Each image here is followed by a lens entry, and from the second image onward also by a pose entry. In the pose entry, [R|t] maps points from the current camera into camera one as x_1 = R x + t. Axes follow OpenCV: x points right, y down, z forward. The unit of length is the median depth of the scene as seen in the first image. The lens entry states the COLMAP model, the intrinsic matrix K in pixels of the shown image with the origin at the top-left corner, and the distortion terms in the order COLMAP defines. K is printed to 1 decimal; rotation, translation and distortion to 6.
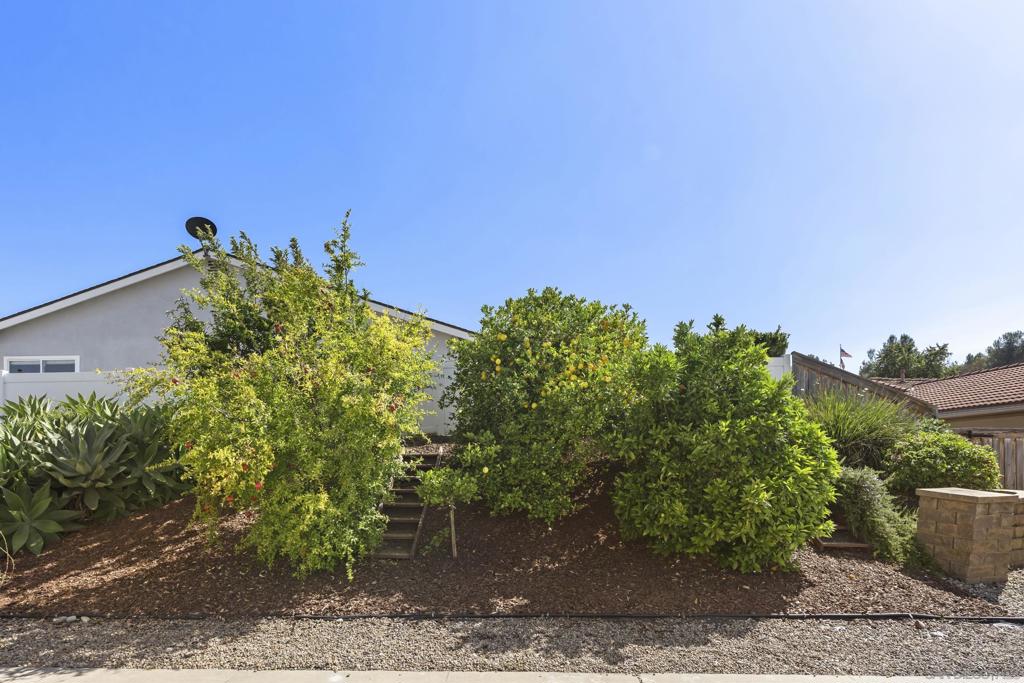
lens RADIAL K [[536.3, 0, 512.0], [0, 536.3, 341.5], [0, 0, 1]] dist [0.000109, -0.000014]
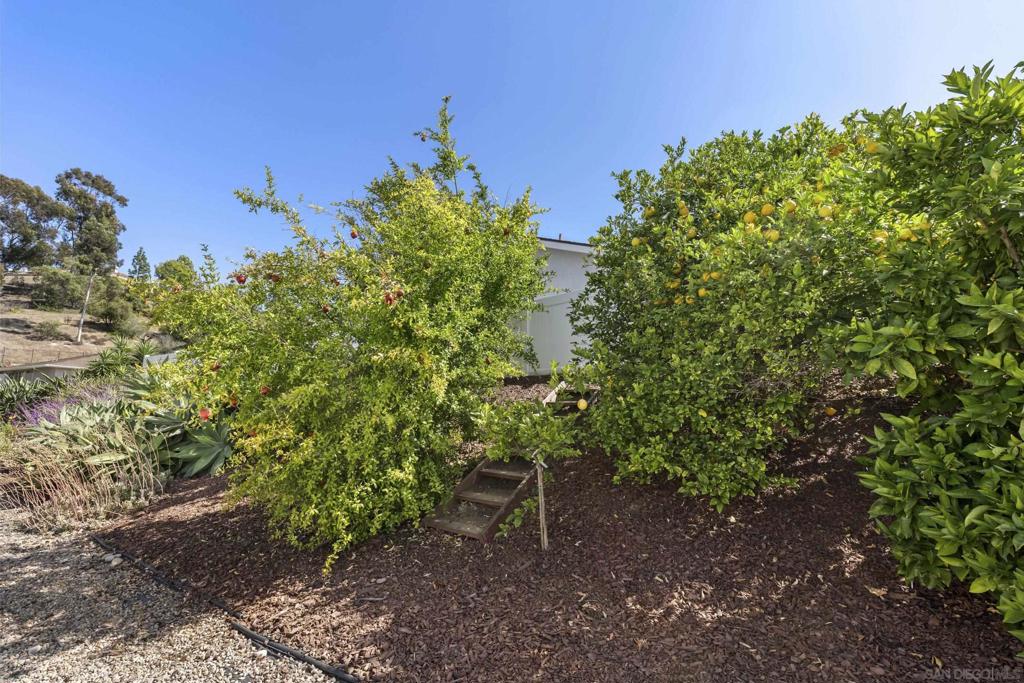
lens RADIAL K [[451.5, 0, 511.0], [0, 451.5, 304.9], [0, 0, 1]] dist [-0.000430, -0.000365]
pose [[0.853207, -0.098433, -0.512199, 0.149216], [0.094484, 0.994952, -0.033818, 0.147880], [0.512942, -0.019541, 0.858201, 0.566908]]
